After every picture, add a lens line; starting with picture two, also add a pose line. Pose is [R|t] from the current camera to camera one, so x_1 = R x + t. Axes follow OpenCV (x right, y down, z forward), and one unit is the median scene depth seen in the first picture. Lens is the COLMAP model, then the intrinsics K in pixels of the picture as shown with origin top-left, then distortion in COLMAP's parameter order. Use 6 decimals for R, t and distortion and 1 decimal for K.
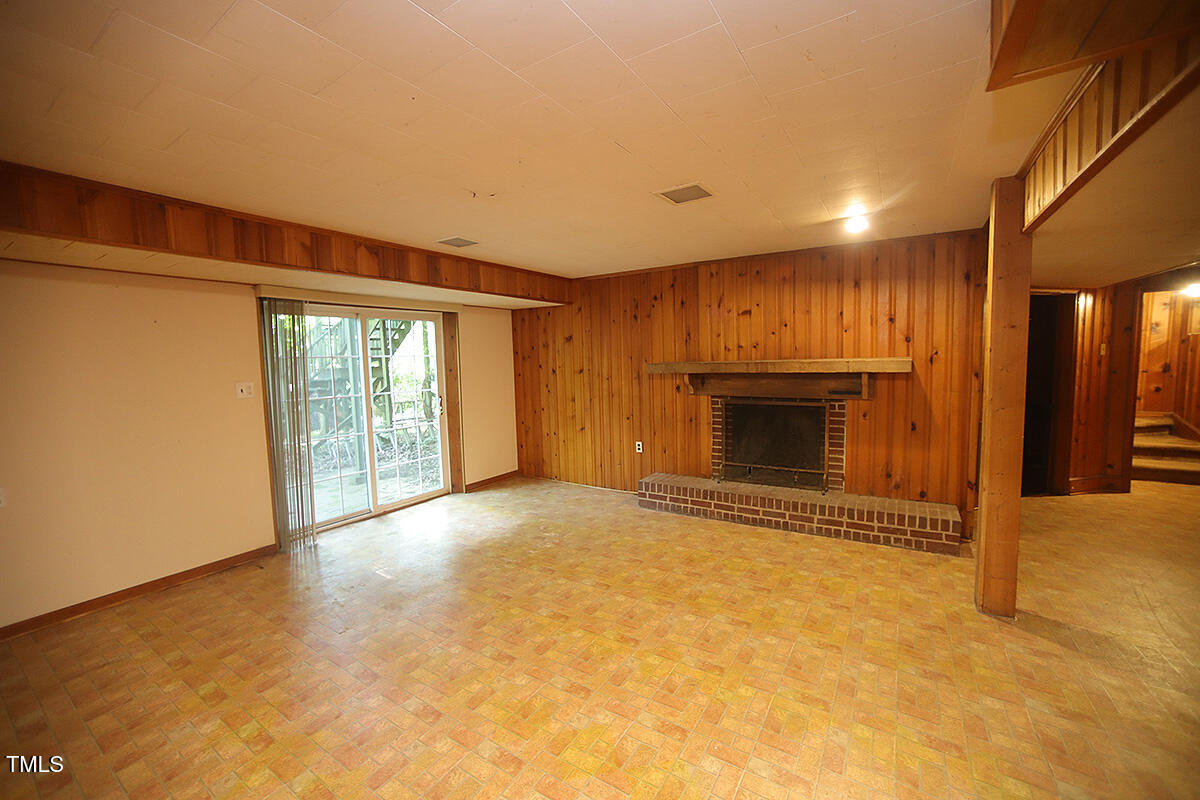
lens RADIAL K [[475.1, 0, 595.2], [0, 475.1, 400.0], [0, 0, 1]] dist [-0.040339, 0.000479]
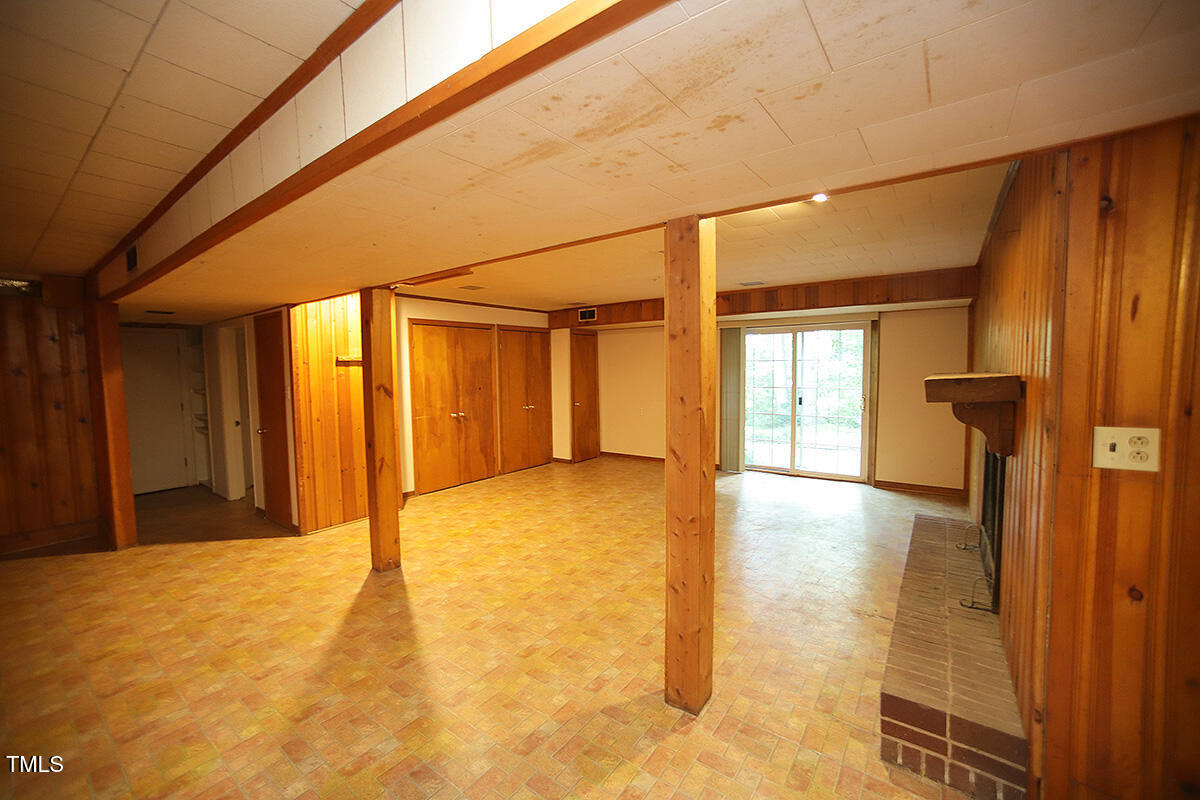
lens RADIAL K [[475.1, 0, 595.2], [0, 475.1, 400.0], [0, 0, 1]] dist [-0.040339, 0.000479]
pose [[-0.076941, 0.081170, -0.993726, 0.921381], [-0.060499, 0.994464, 0.085915, -0.057541], [0.995198, 0.066730, -0.071605, 0.503626]]
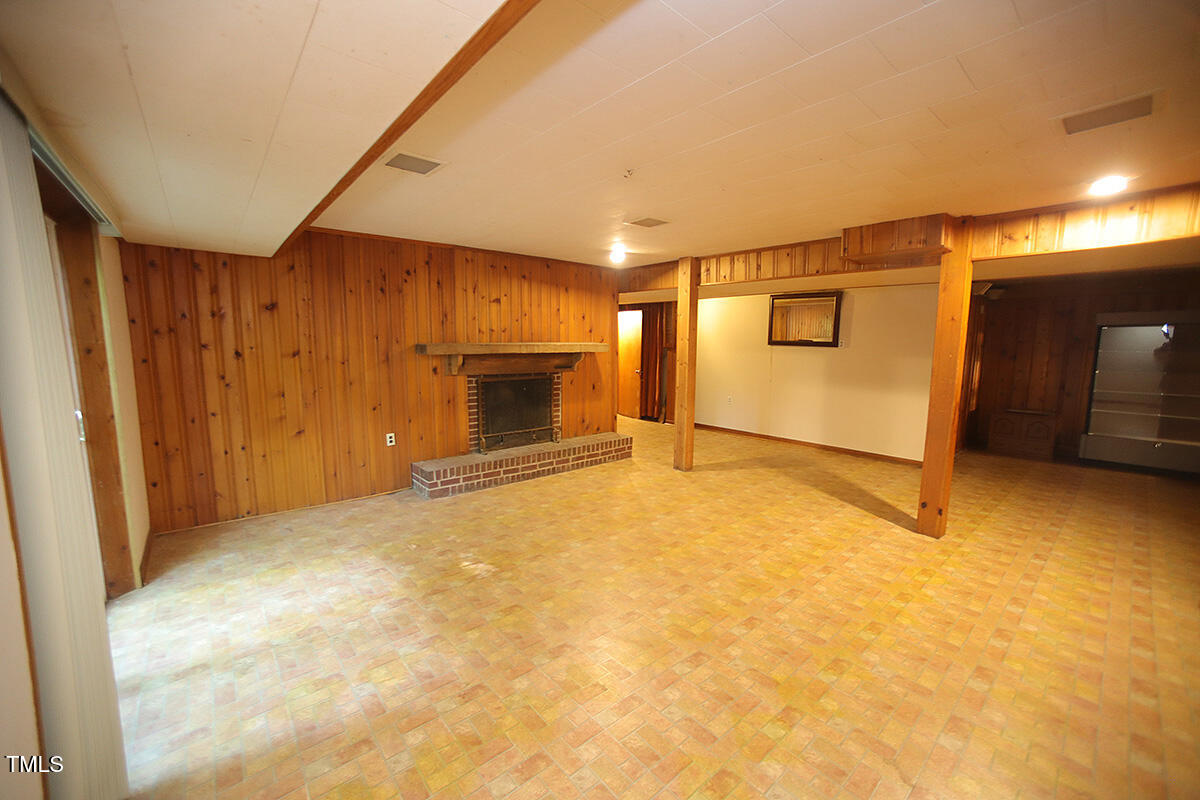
lens RADIAL K [[475.1, 0, 595.2], [0, 475.1, 400.0], [0, 0, 1]] dist [-0.040339, 0.000479]
pose [[0.303247, -0.094377, 0.948227, -0.691573], [0.062259, 0.994920, 0.079113, -0.021536], [-0.950876, 0.035045, 0.307582, 0.417738]]
